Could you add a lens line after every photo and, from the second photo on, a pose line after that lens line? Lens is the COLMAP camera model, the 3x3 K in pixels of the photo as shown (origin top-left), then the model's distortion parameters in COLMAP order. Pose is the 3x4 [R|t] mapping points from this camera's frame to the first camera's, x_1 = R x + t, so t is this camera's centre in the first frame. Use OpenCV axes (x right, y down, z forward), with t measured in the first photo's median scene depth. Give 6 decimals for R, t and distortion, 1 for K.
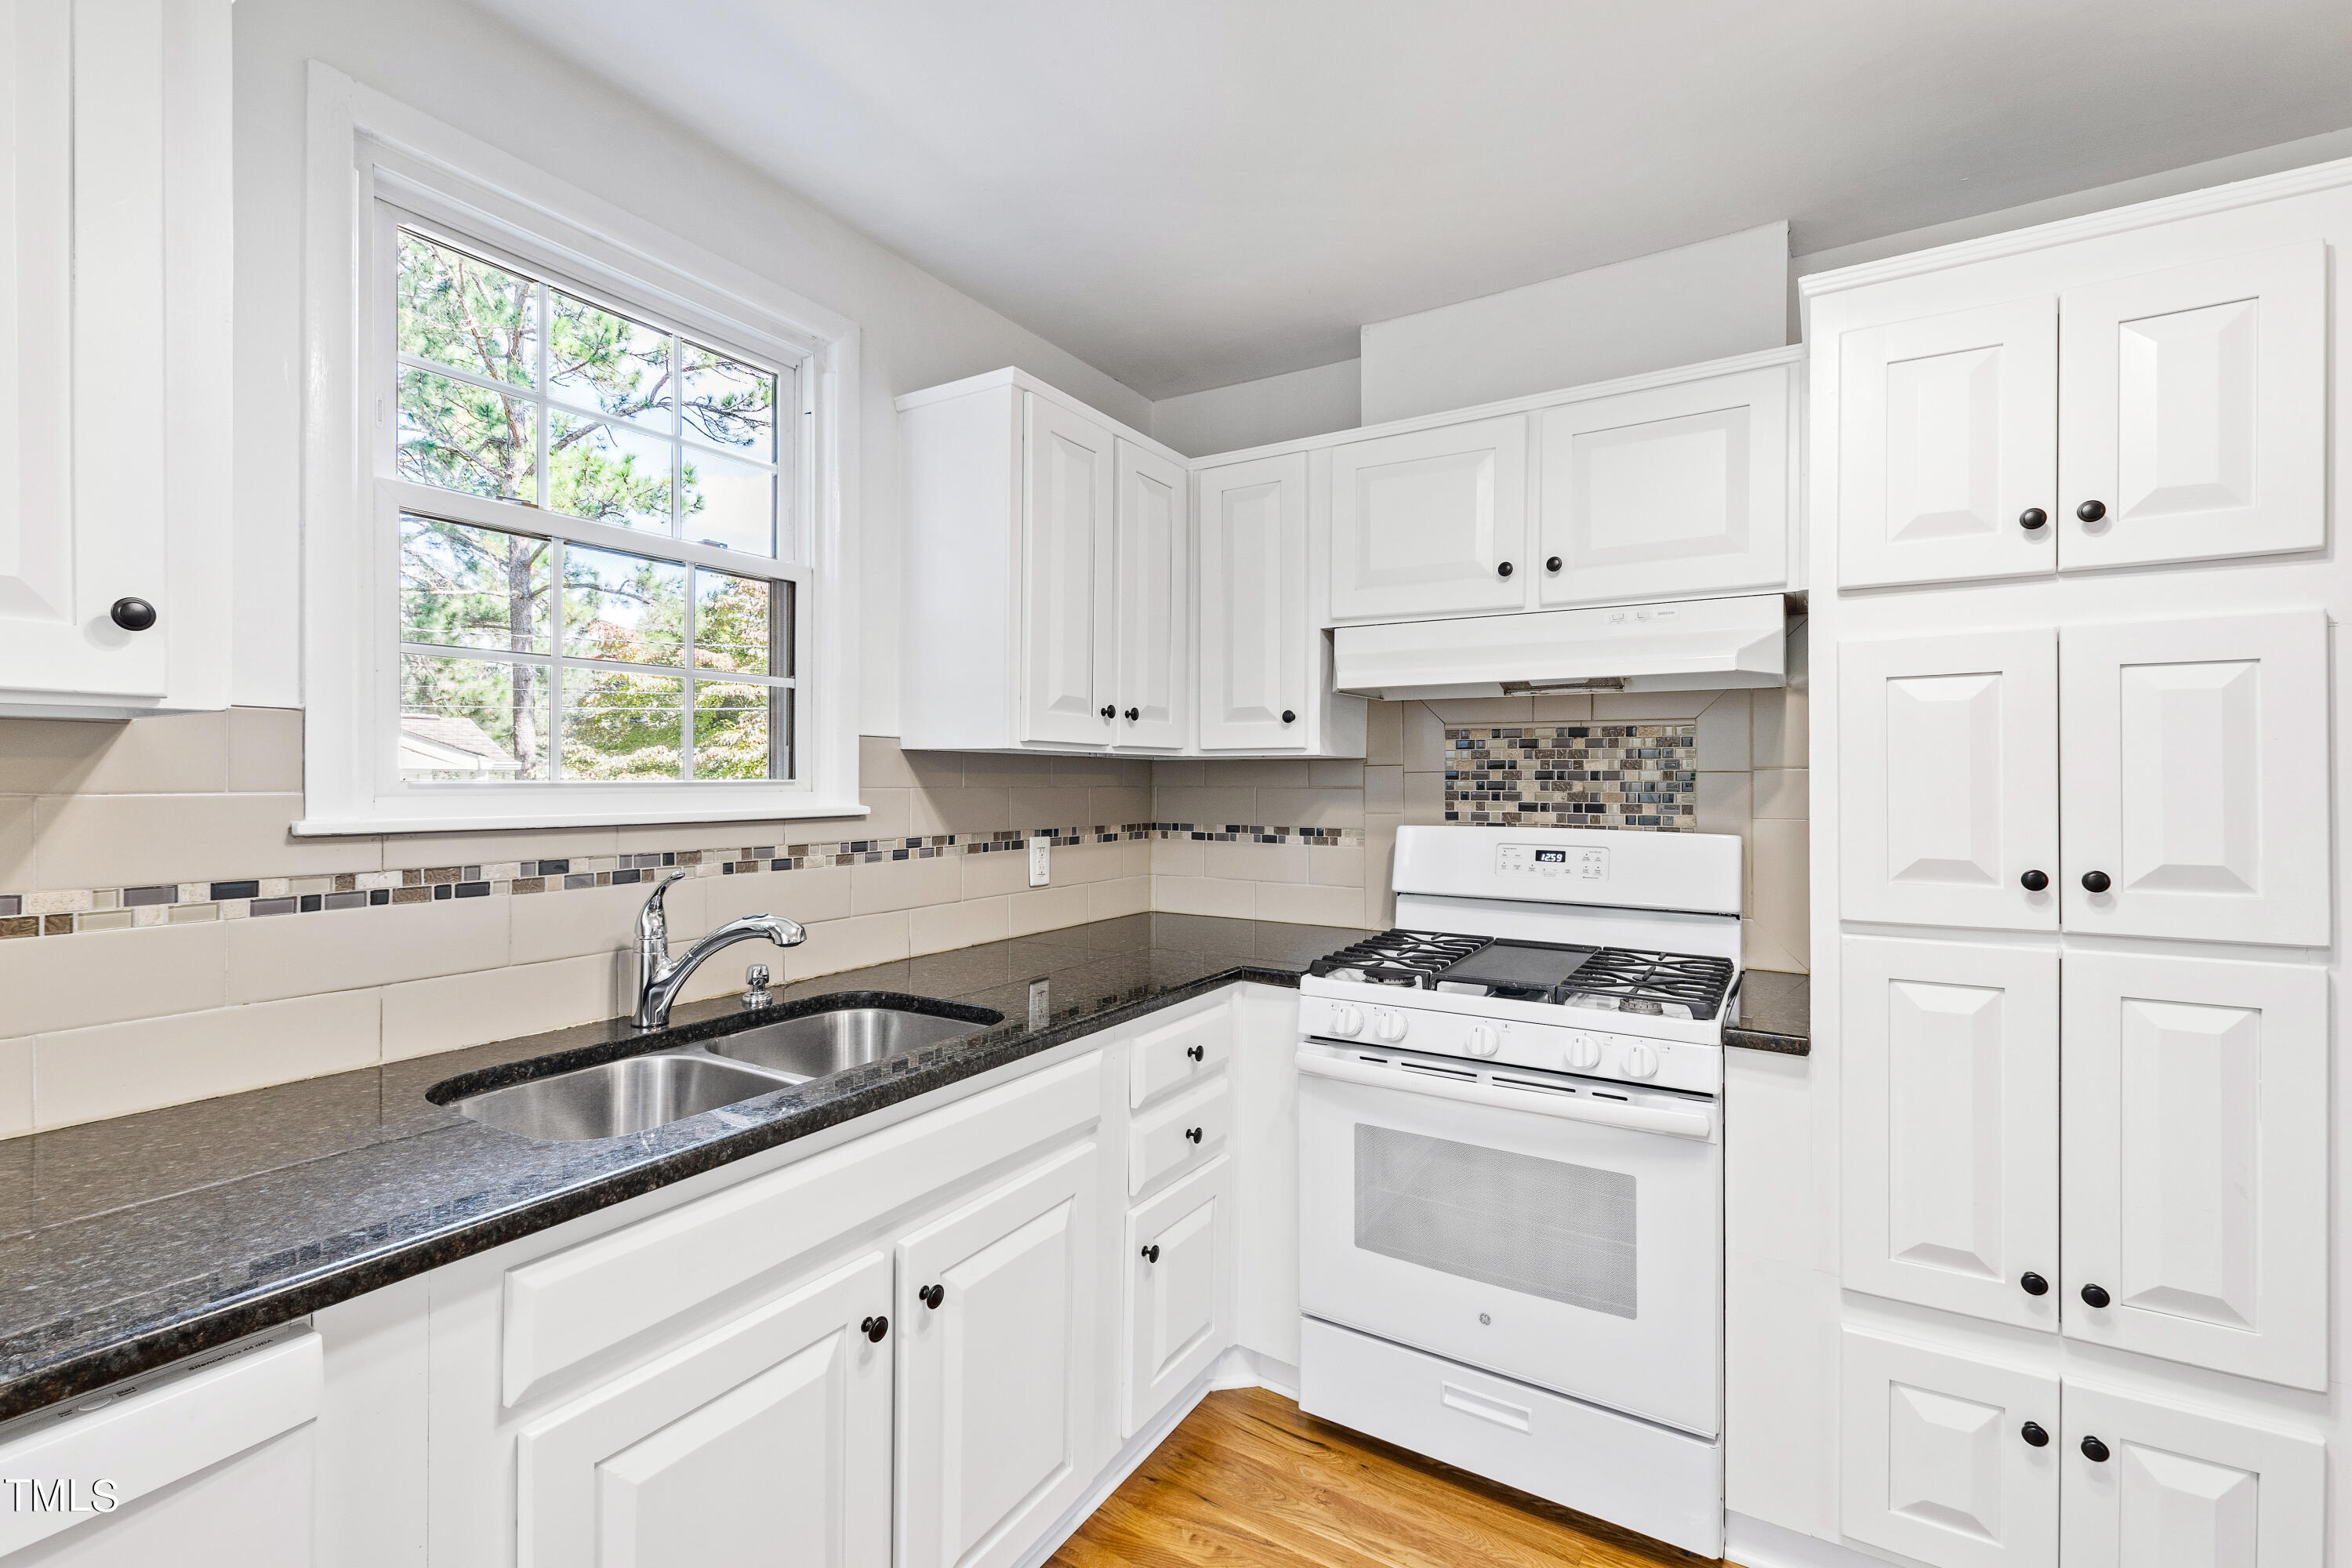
lens RADIAL K [[1029.7, 0, 1162.7], [0, 1029.7, 776.5], [0, 0, 1]] dist [0.007597, -0.003276]
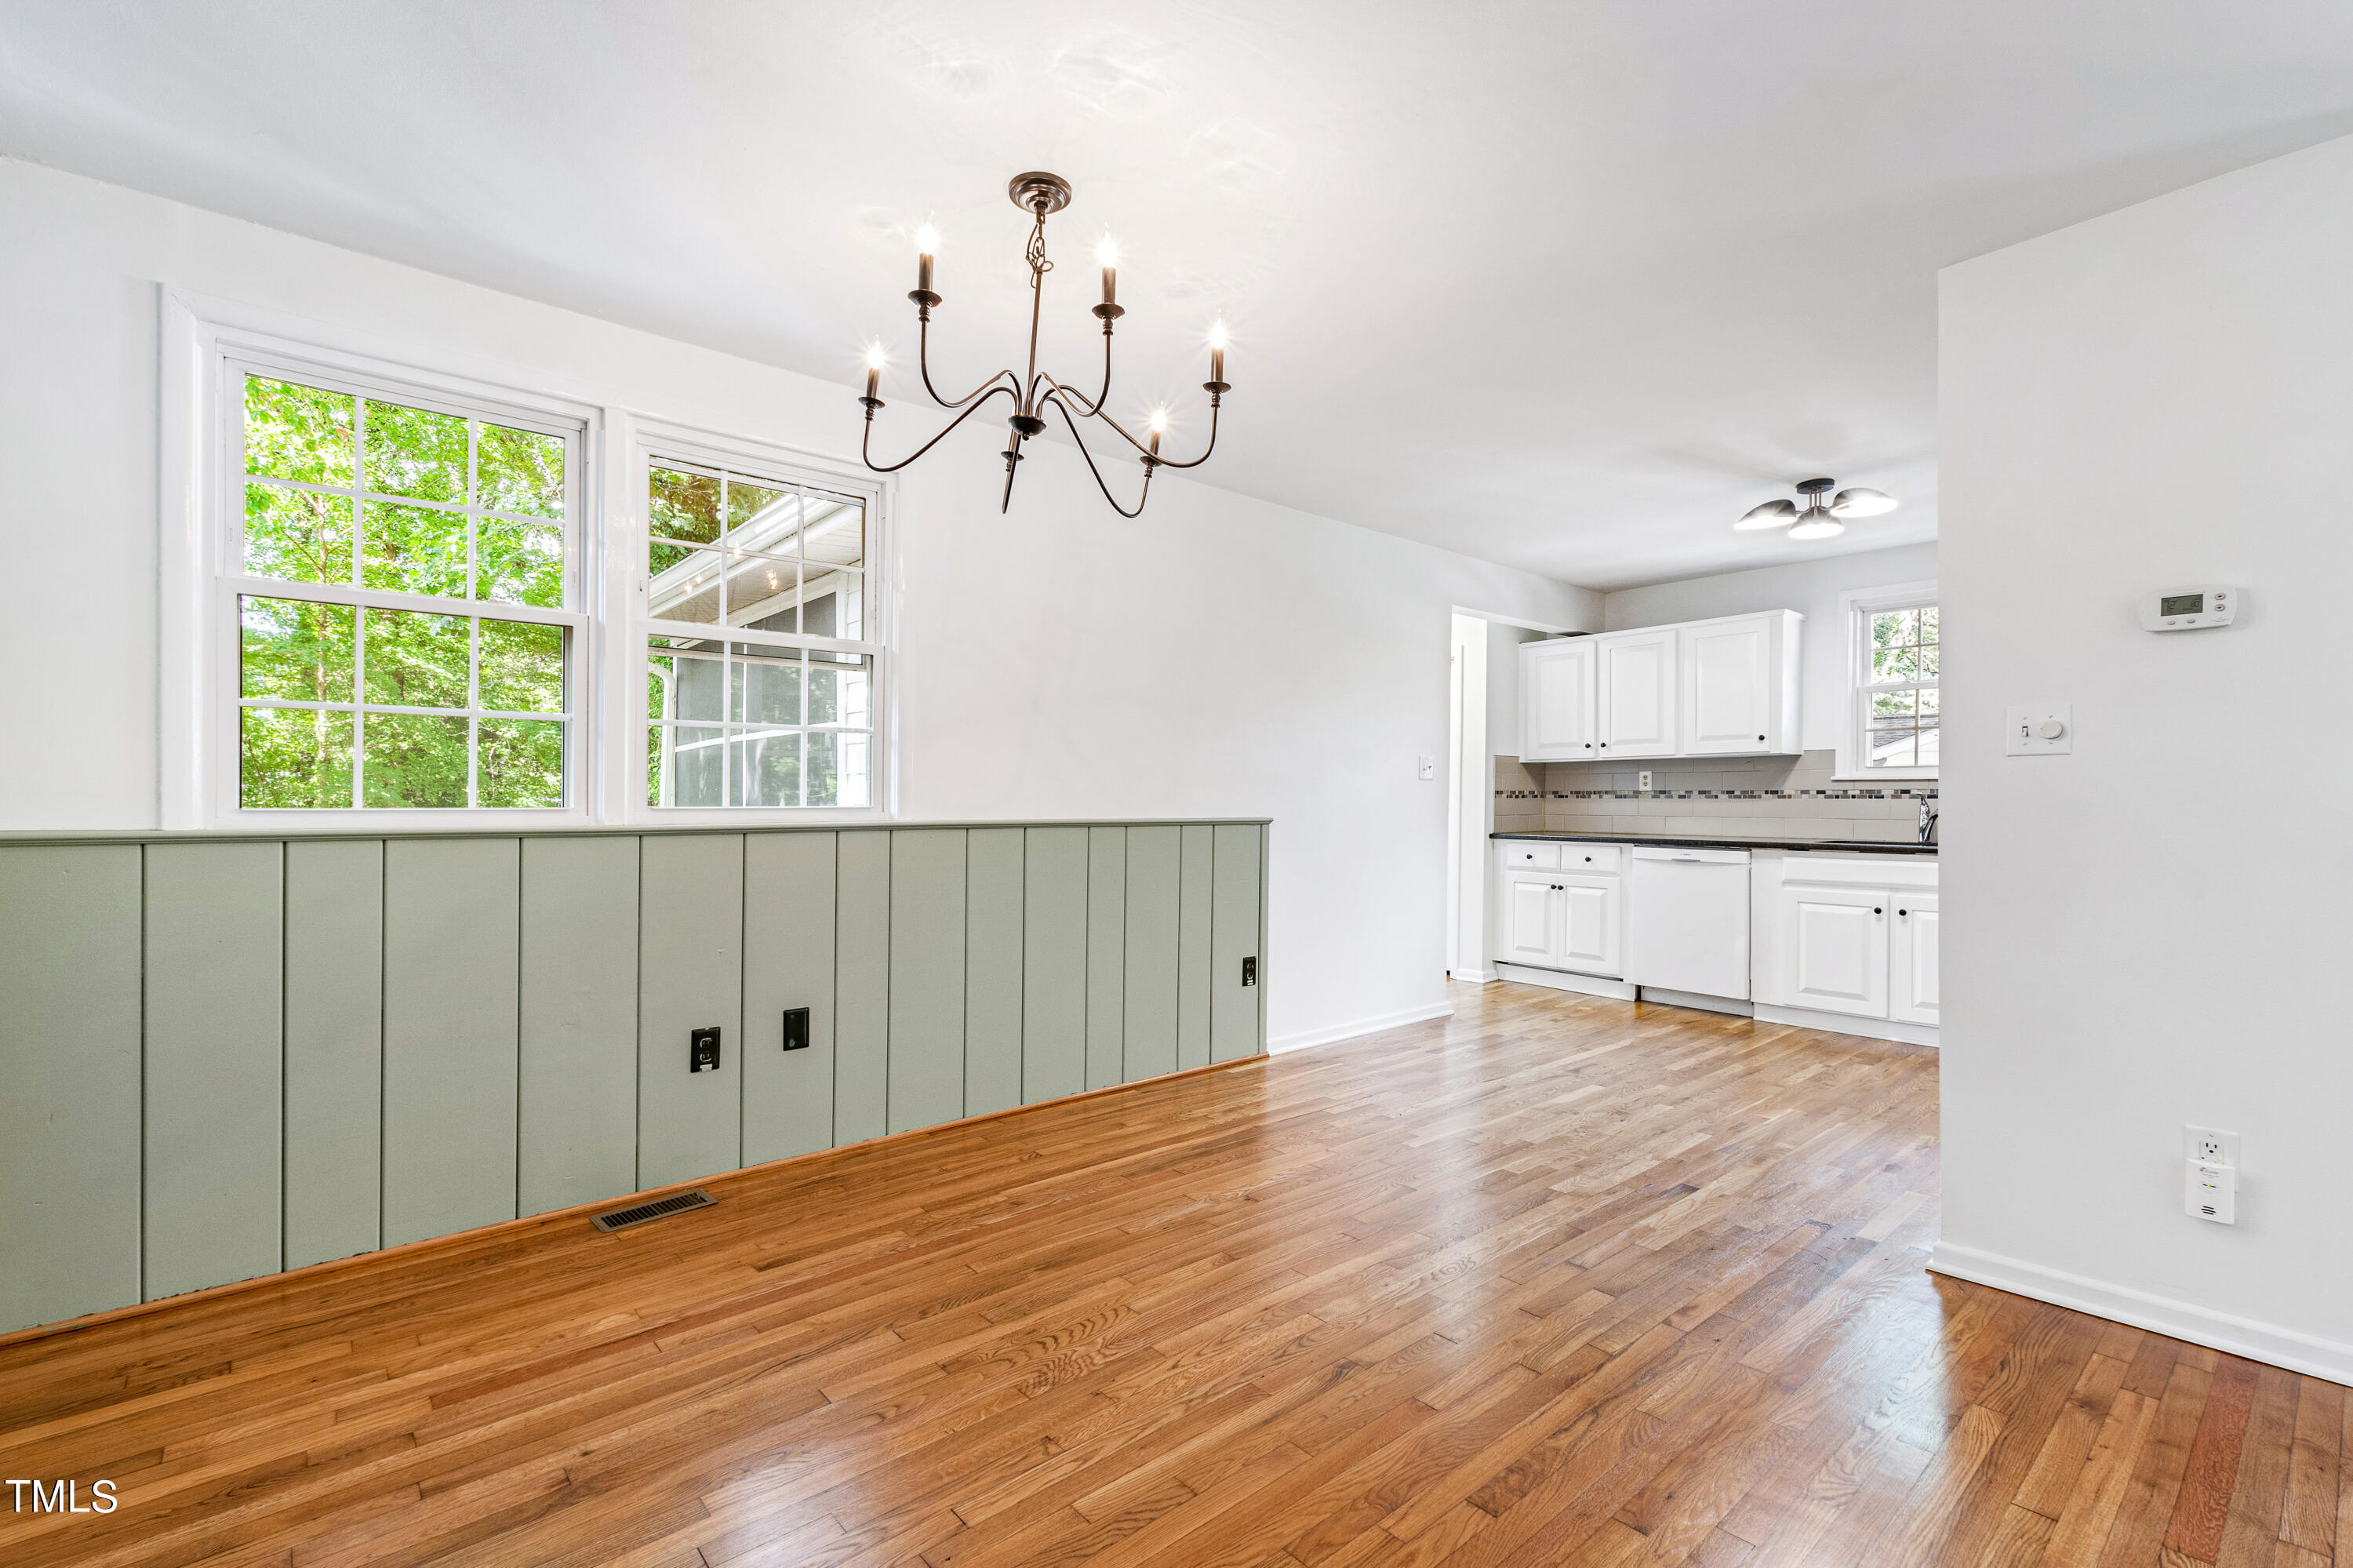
lens RADIAL K [[1030.2, 0, 1178.6], [0, 1030.2, 822.6], [0, 0, 1]] dist [0.007597, -0.003276]
pose [[-0.293470, 0.018143, -0.955796, 2.622440], [-0.000998, 0.999814, 0.019285, 0.100600], [0.955968, 0.006614, -0.293397, -0.202981]]
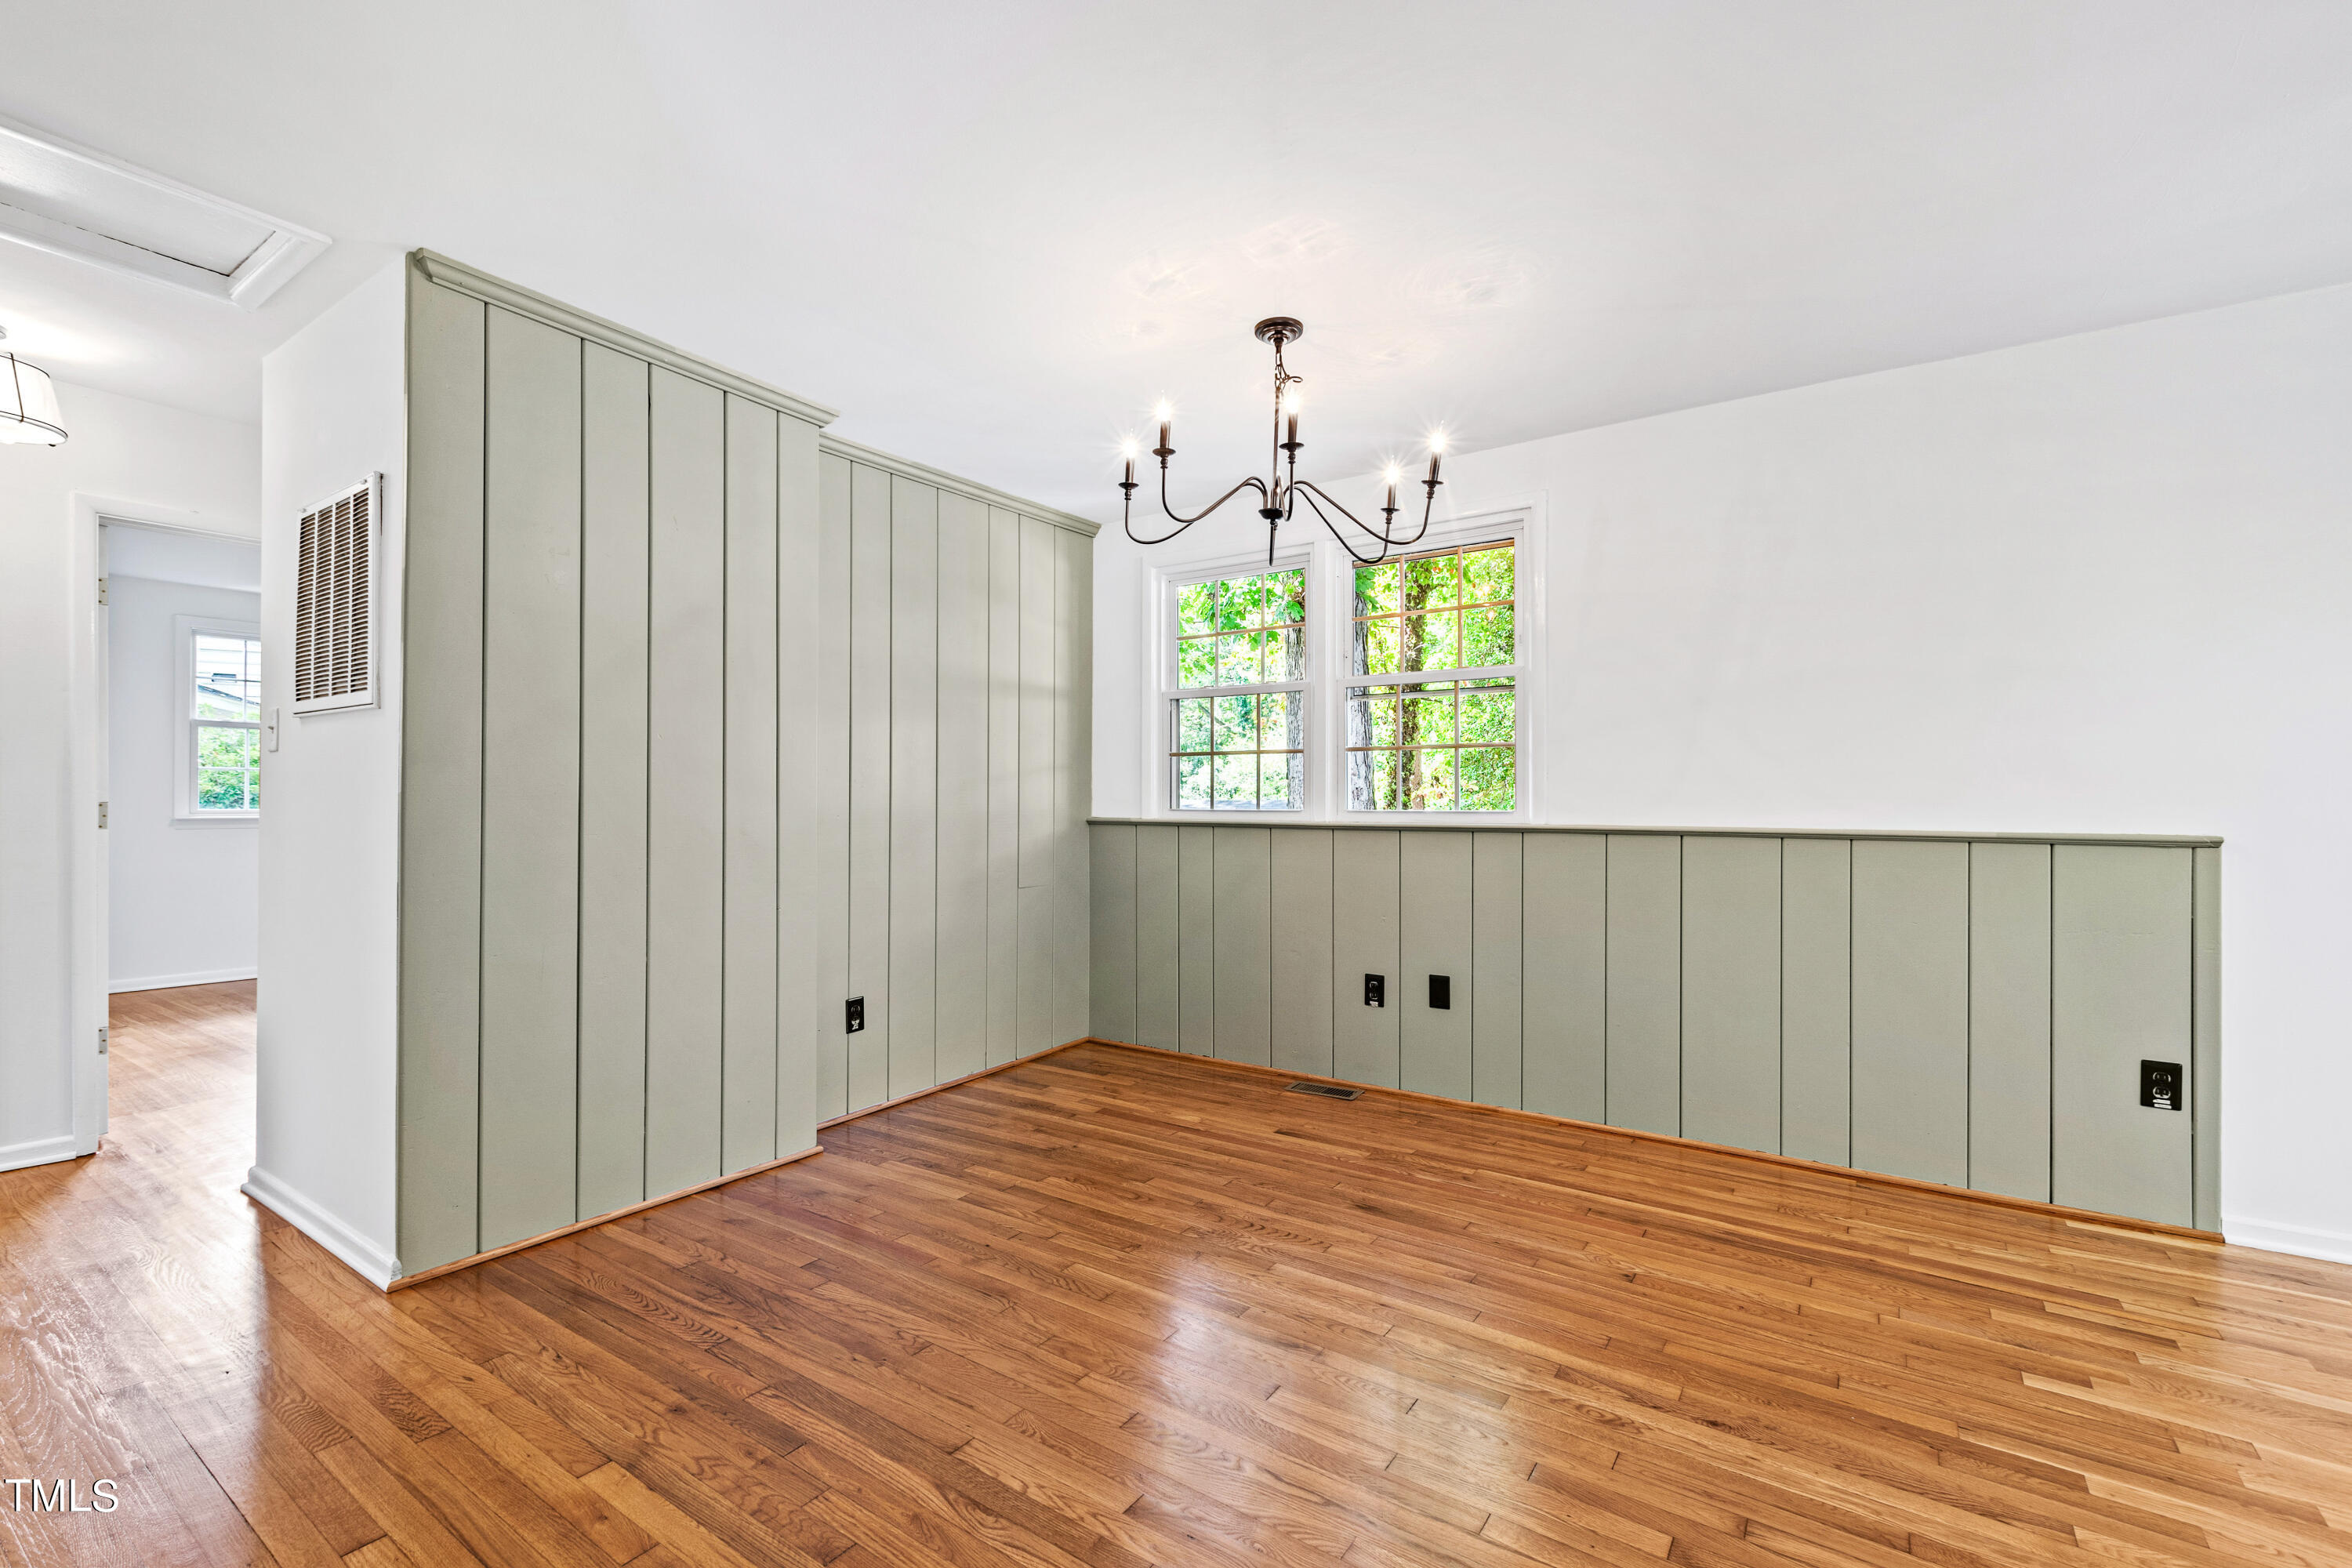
lens RADIAL K [[1029.7, 0, 1164.2], [0, 1029.7, 811.5], [0, 0, 1]] dist [0.007597, -0.003276]
pose [[-0.998538, -0.005317, 0.053789, 1.700870], [-0.004933, 0.999961, 0.007262, 0.099030], [-0.053826, 0.006986, -0.998526, 0.725315]]
